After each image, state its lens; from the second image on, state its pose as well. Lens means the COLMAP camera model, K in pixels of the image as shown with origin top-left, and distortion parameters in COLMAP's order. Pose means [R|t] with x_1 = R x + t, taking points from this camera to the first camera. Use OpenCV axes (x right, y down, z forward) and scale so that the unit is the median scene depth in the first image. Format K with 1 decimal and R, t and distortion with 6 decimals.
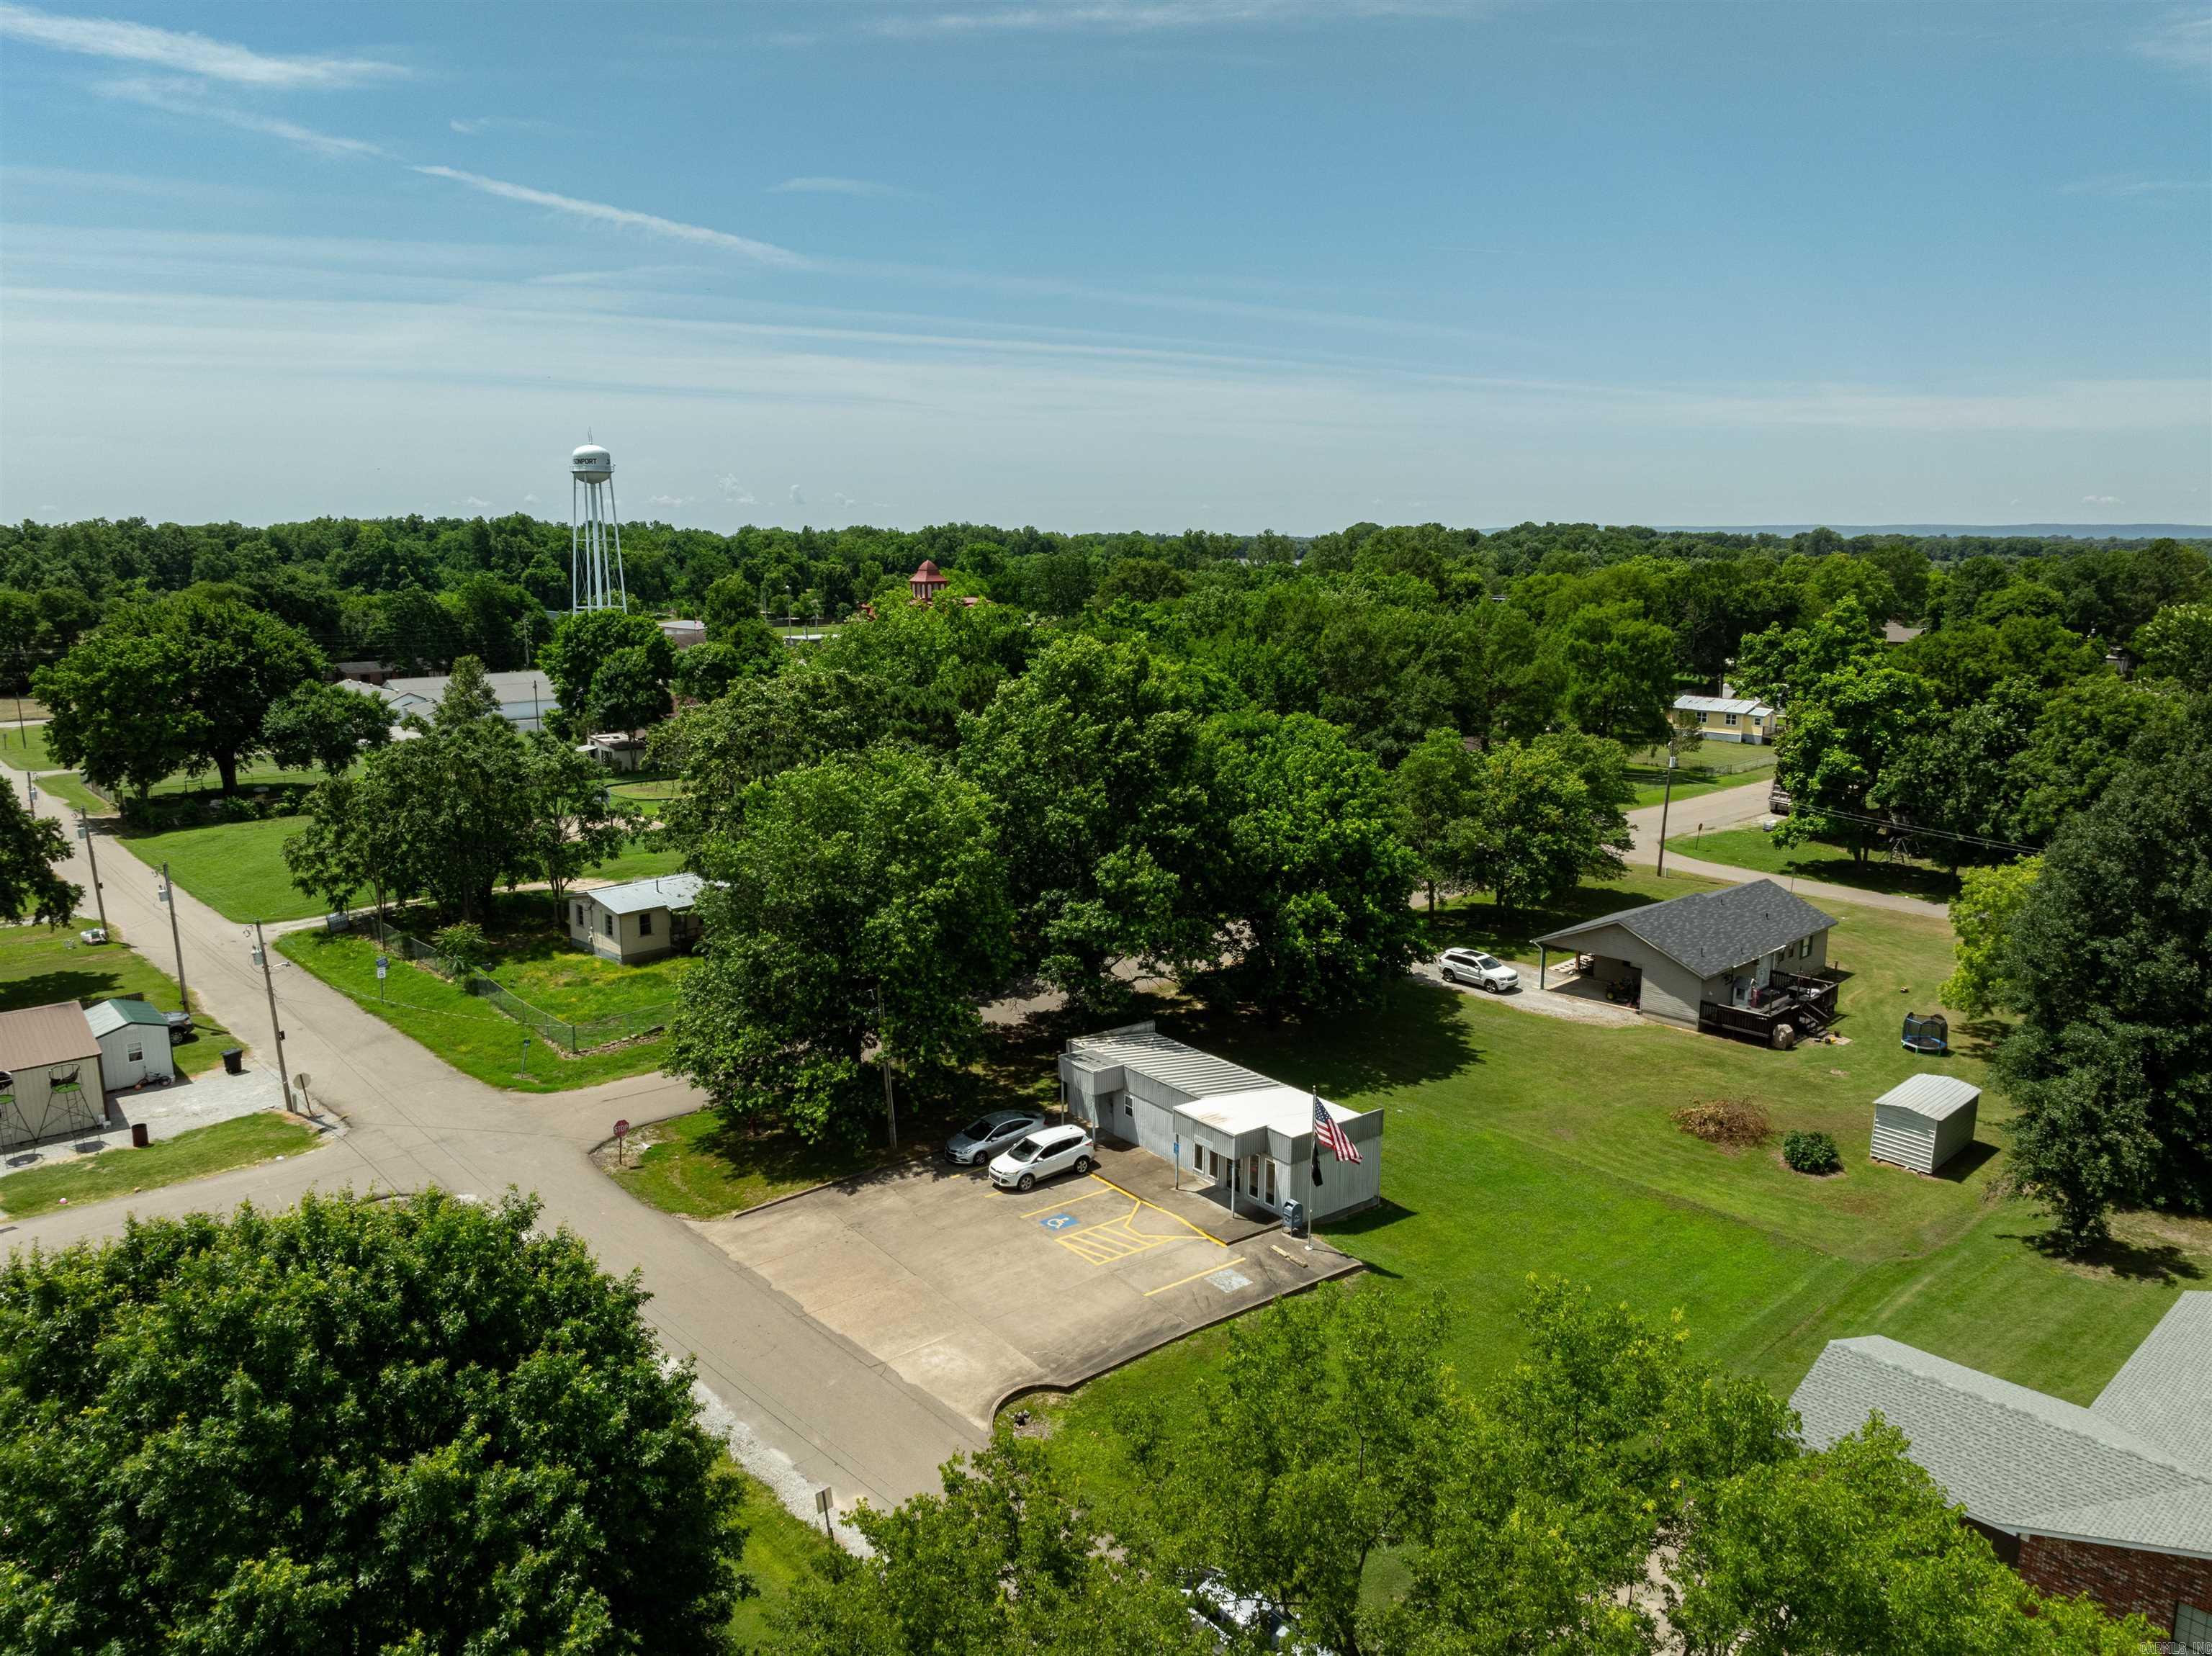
lens RADIAL K [[1557.9, 0, 1106.0], [0, 1557.9, 828.0], [0, 0, 1]] dist [-0.029185, 0.010131]
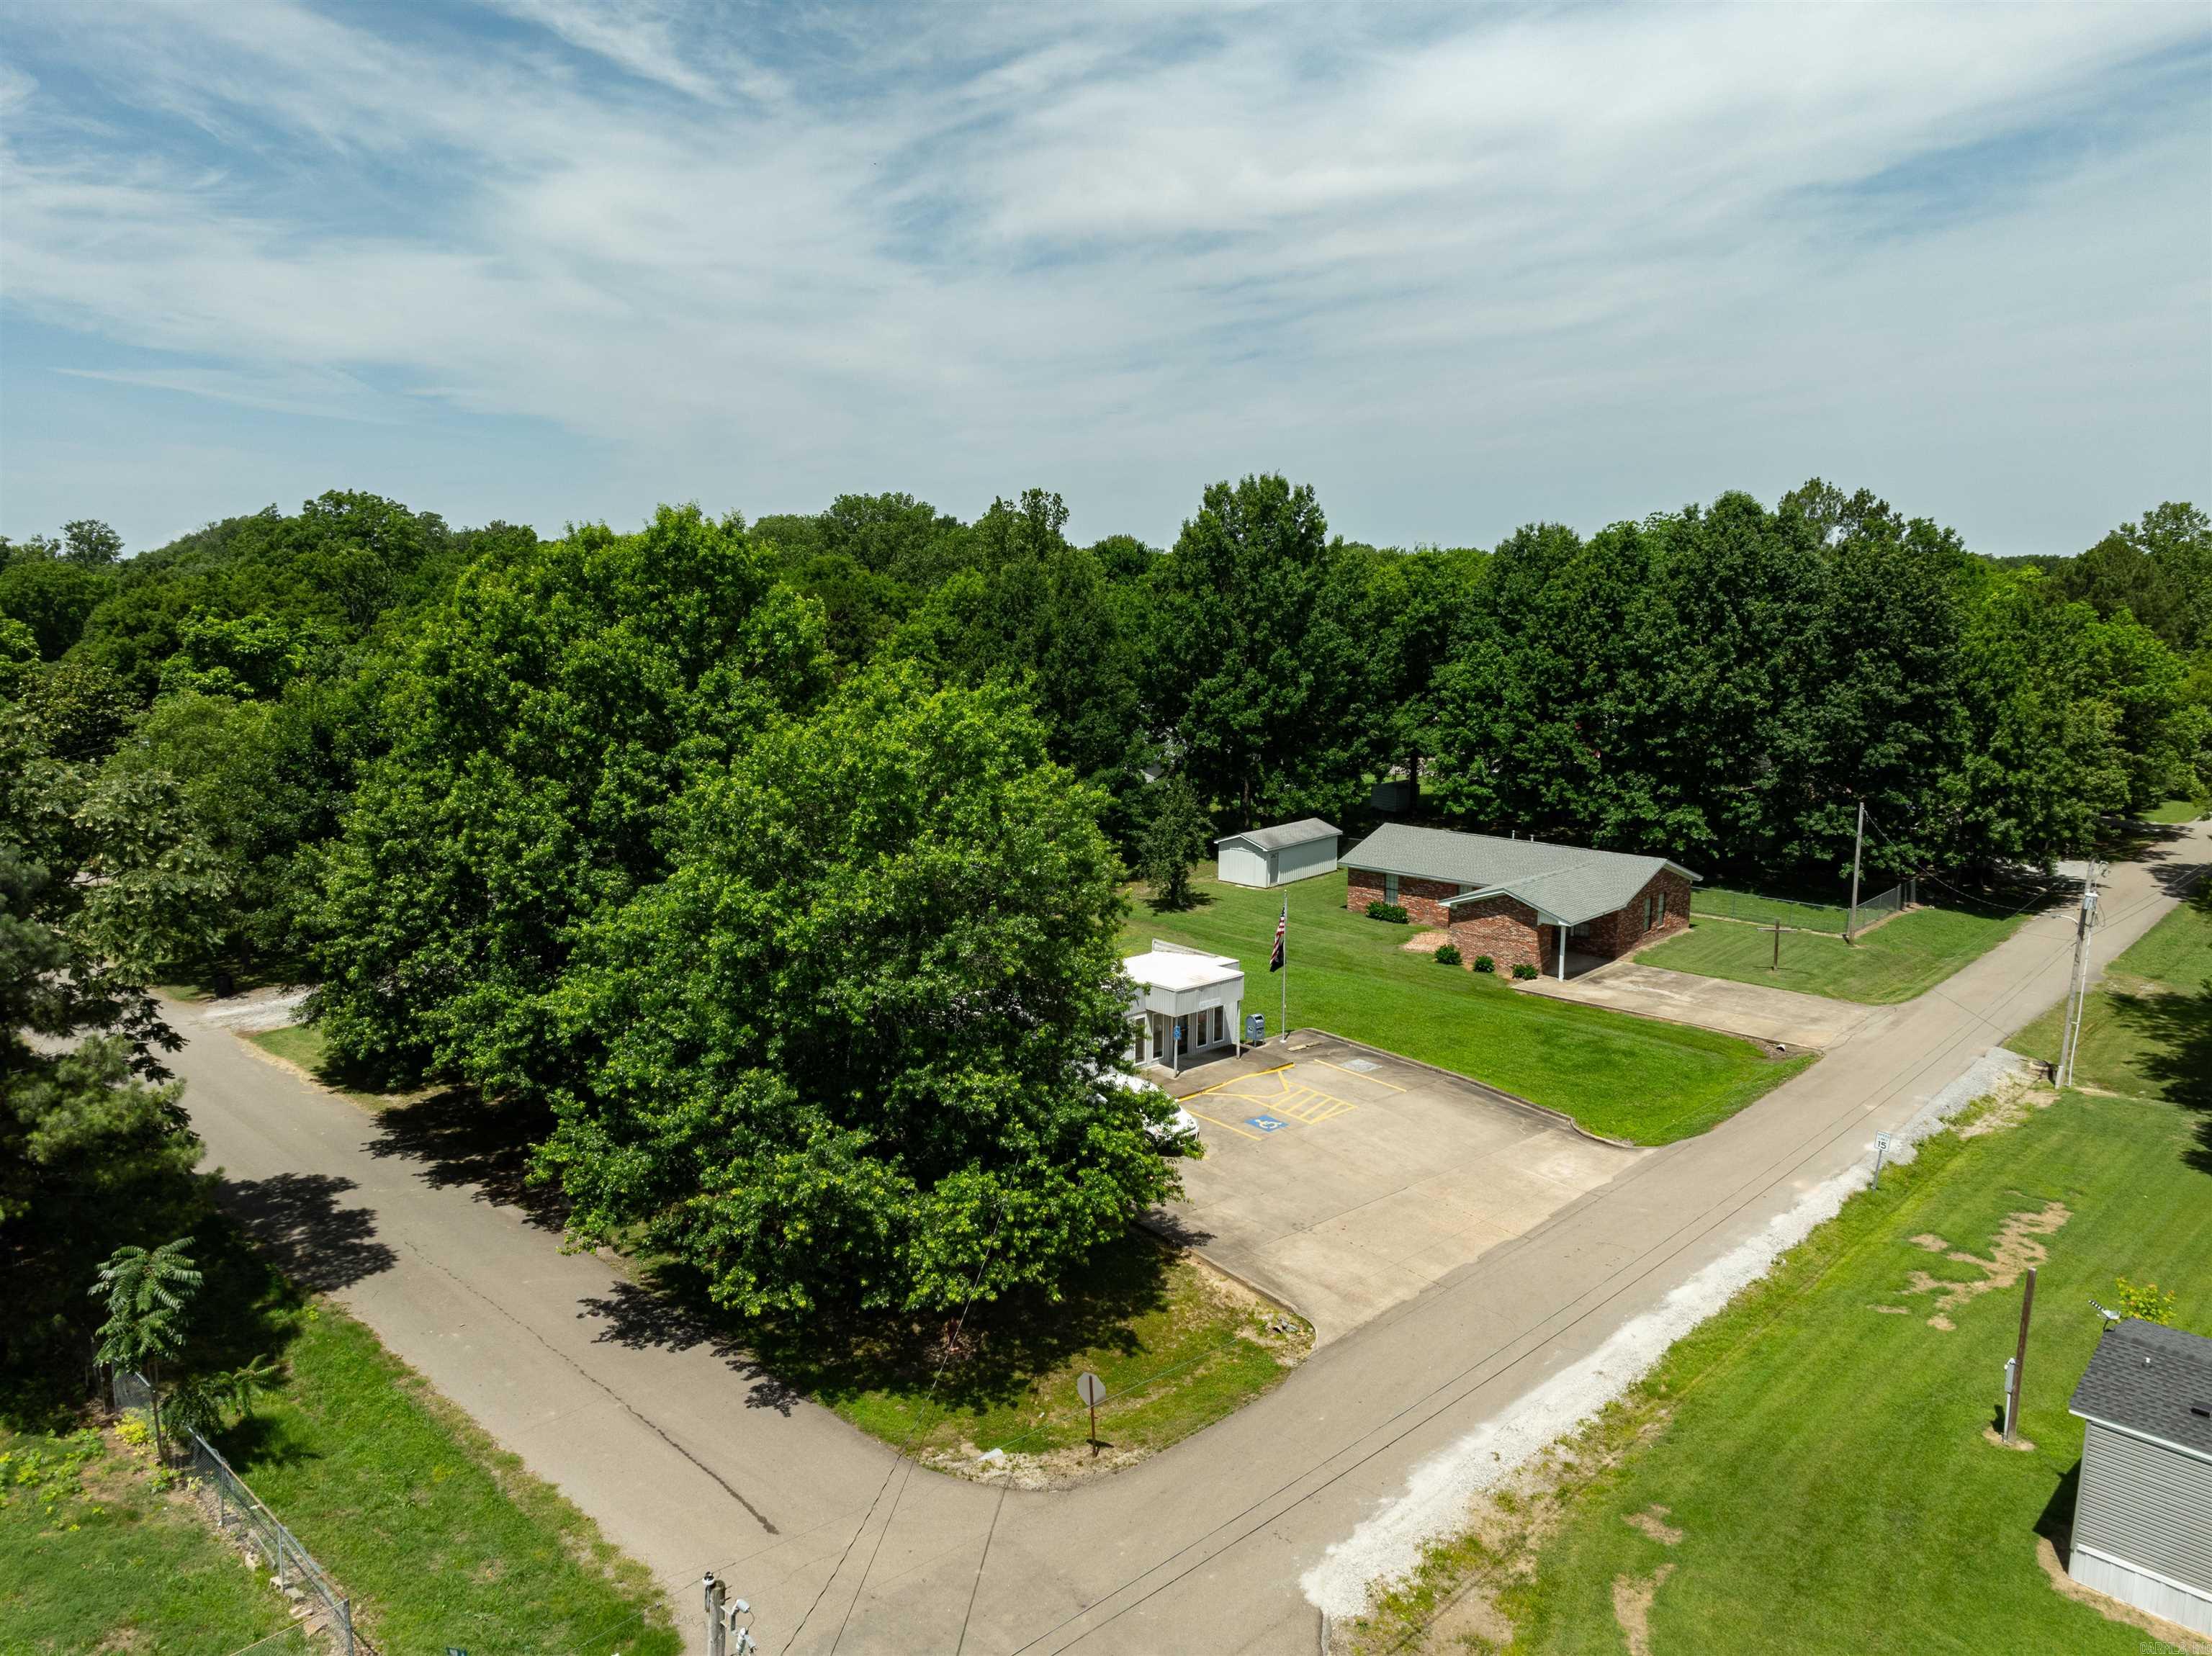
lens RADIAL K [[1557.9, 0, 1106.0], [0, 1557.9, 828.0], [0, 0, 1]] dist [-0.029185, 0.010131]
pose [[-0.067439, -0.163635, 0.984213, -0.733726], [0.185675, 0.967168, 0.173523, -0.072085], [-0.980294, 0.194446, -0.034842, 0.902527]]
